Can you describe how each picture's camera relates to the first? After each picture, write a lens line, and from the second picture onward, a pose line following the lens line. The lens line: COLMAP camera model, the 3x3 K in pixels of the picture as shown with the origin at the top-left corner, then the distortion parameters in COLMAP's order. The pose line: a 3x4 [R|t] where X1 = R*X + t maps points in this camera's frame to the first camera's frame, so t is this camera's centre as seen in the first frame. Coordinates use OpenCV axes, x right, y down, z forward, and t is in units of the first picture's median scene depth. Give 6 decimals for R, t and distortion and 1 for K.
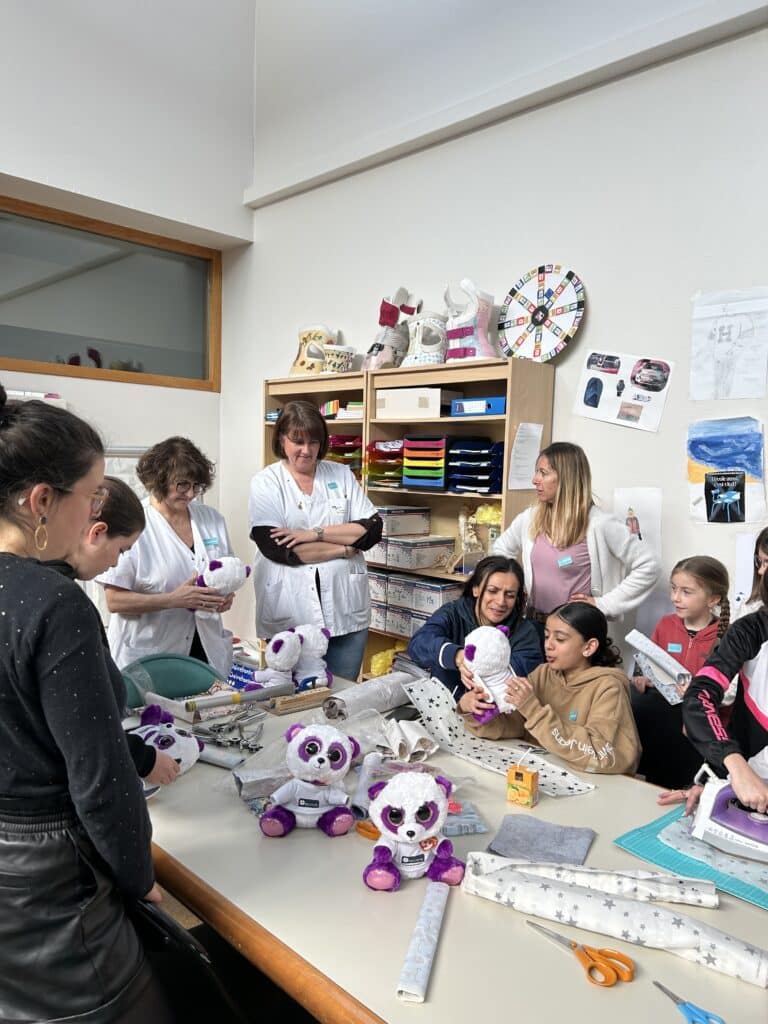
lens RADIAL K [[774.5, 0, 380.9], [0, 774.5, 519.8], [0, 0, 1]] dist [0.044838, -0.050230]
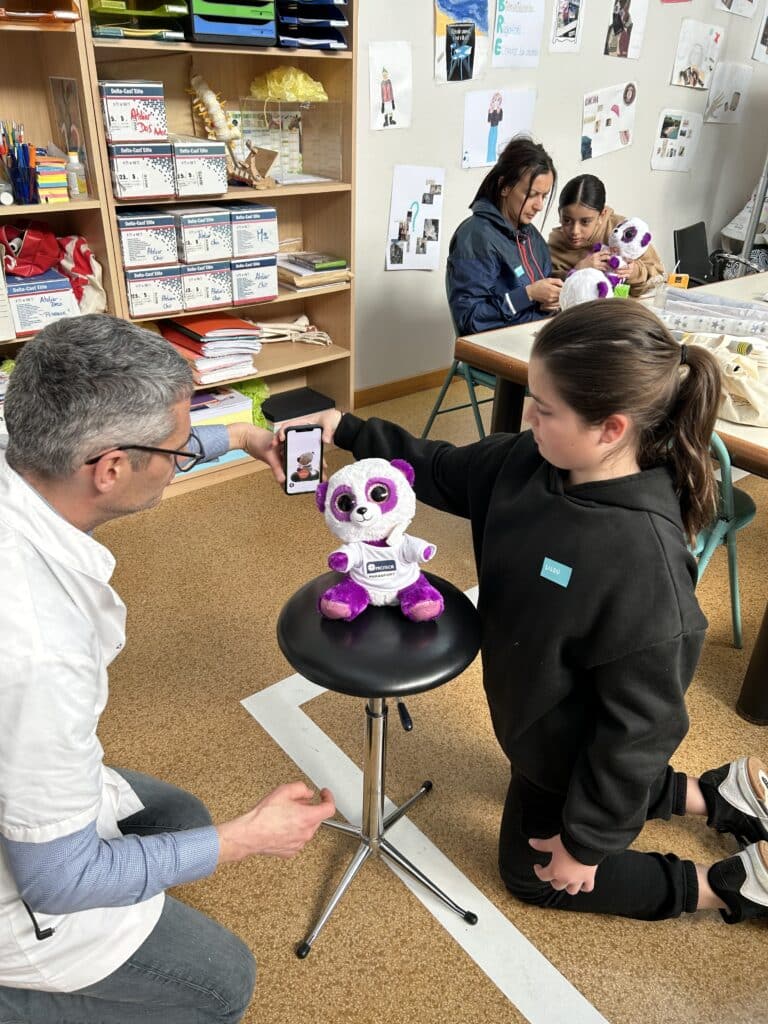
lens RADIAL K [[774.5, 0, 391.0], [0, 774.5, 519.2], [0, 0, 1]] dist [0.044838, -0.050230]
pose [[0.088100, -0.517253, 0.851286, -0.659772], [0.040302, 0.855760, 0.515801, -0.032442], [-0.995296, -0.011133, 0.096239, 0.843265]]
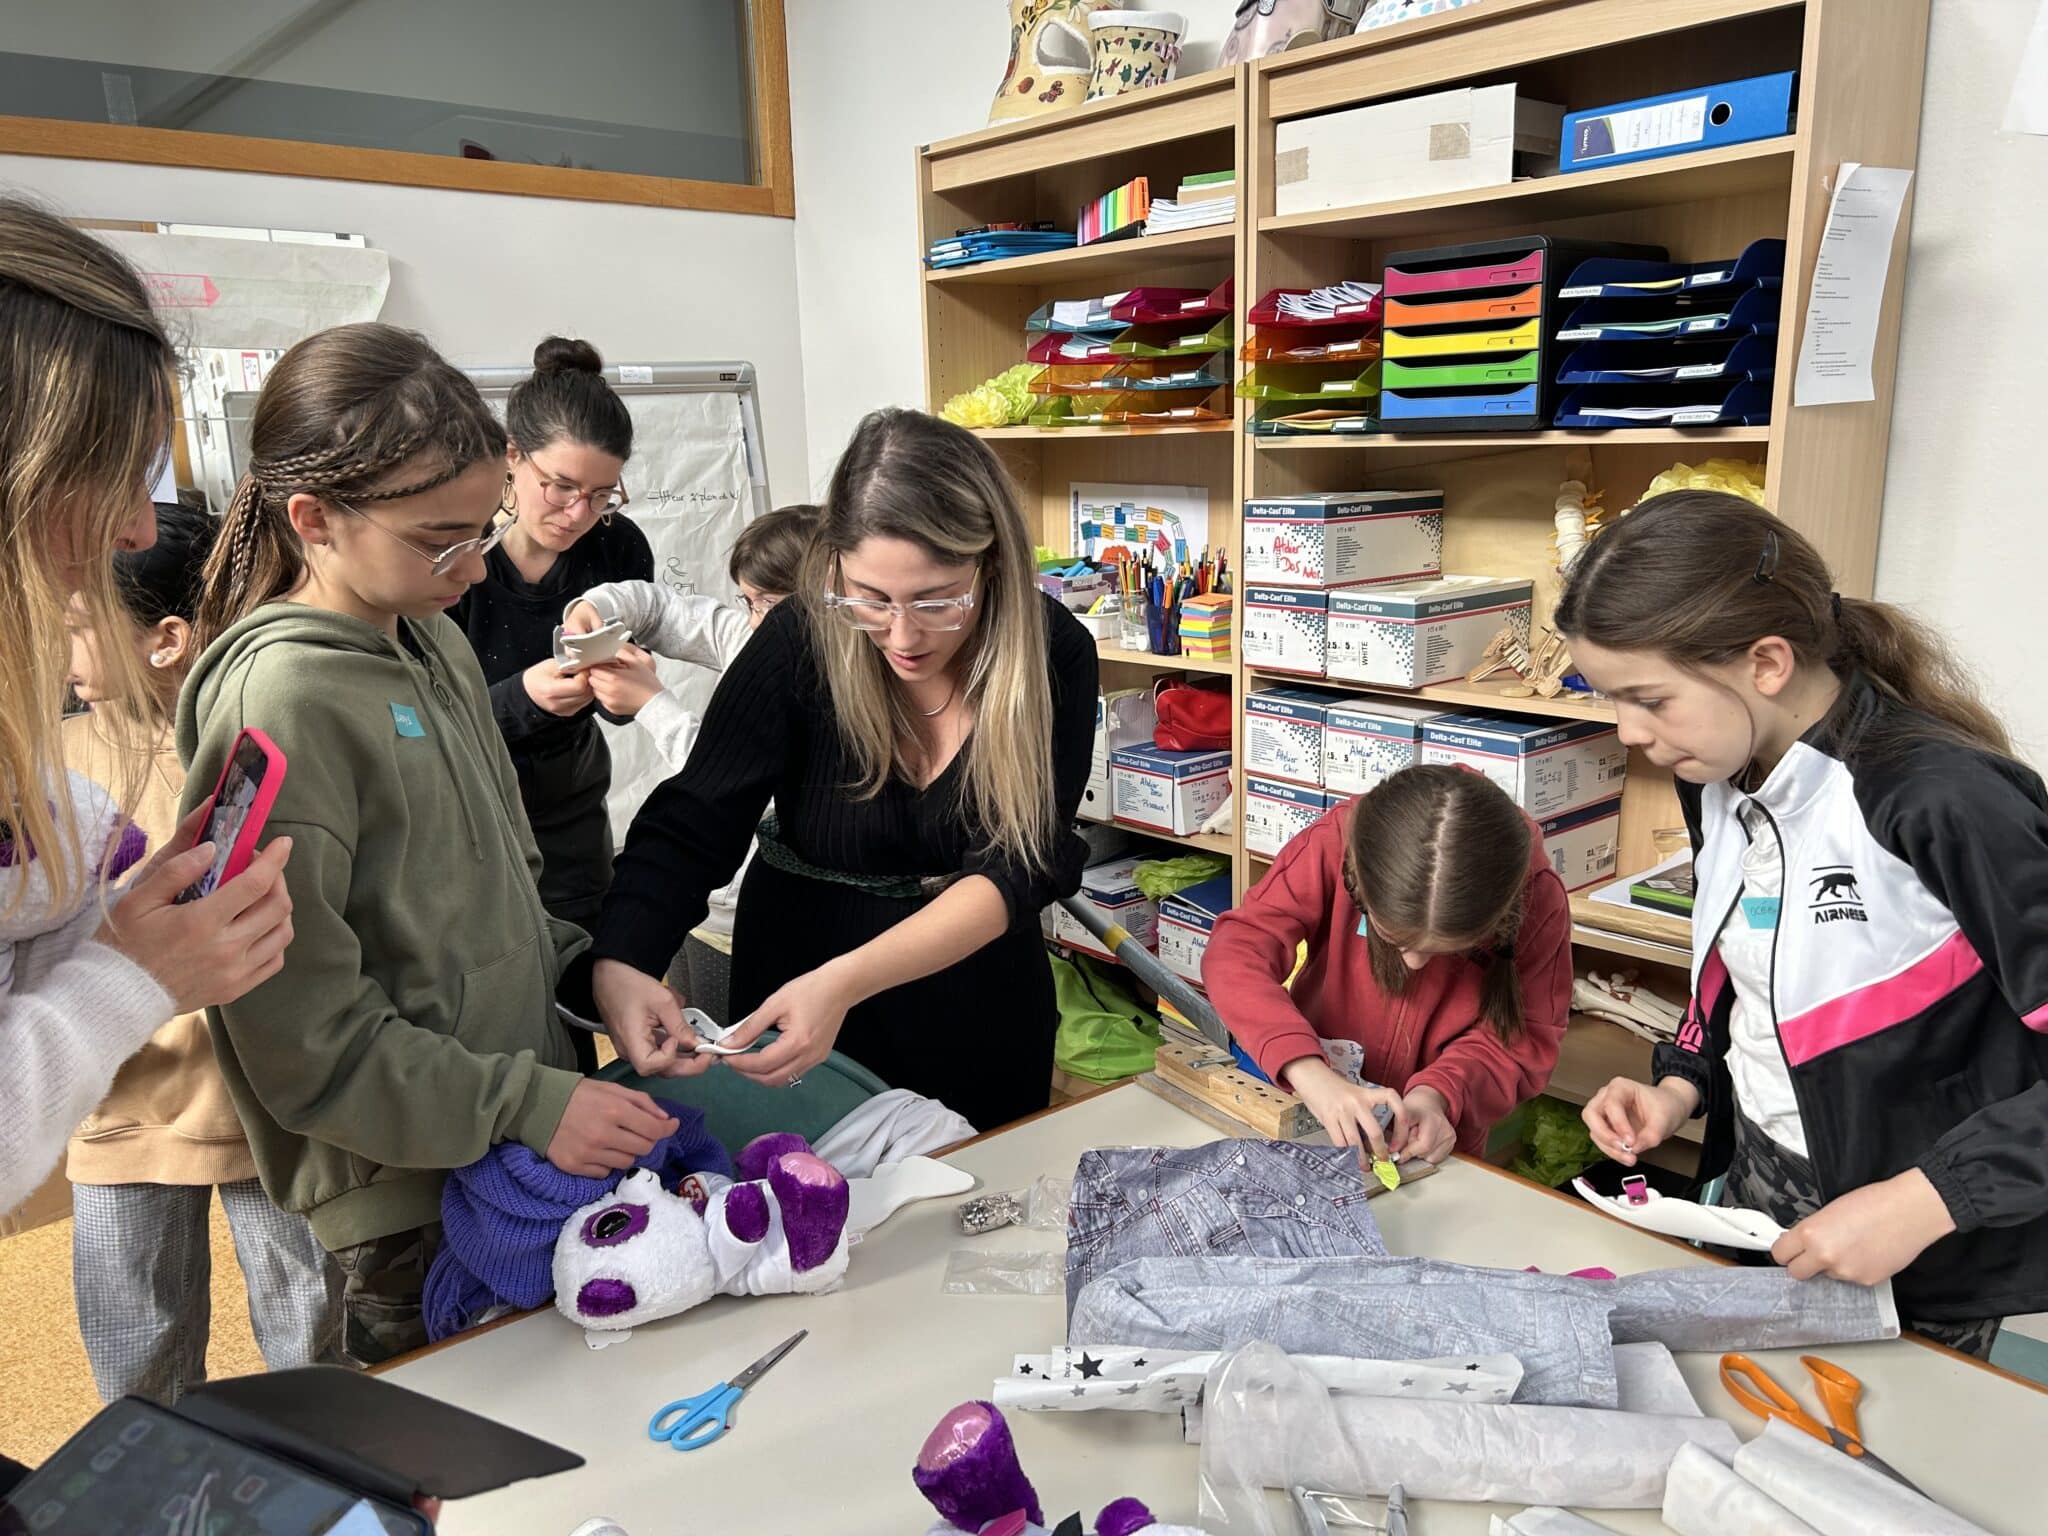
lens RADIAL K [[1549.1, 0, 991.3], [0, 1549.1, 763.8], [0, 0, 1]] dist [0.044838, -0.050230]
pose [[0.995205, -0.034689, -0.091452, -0.081290], [0.046852, 0.989818, 0.134408, 0.000569], [0.085858, -0.138048, 0.986697, 0.358716]]
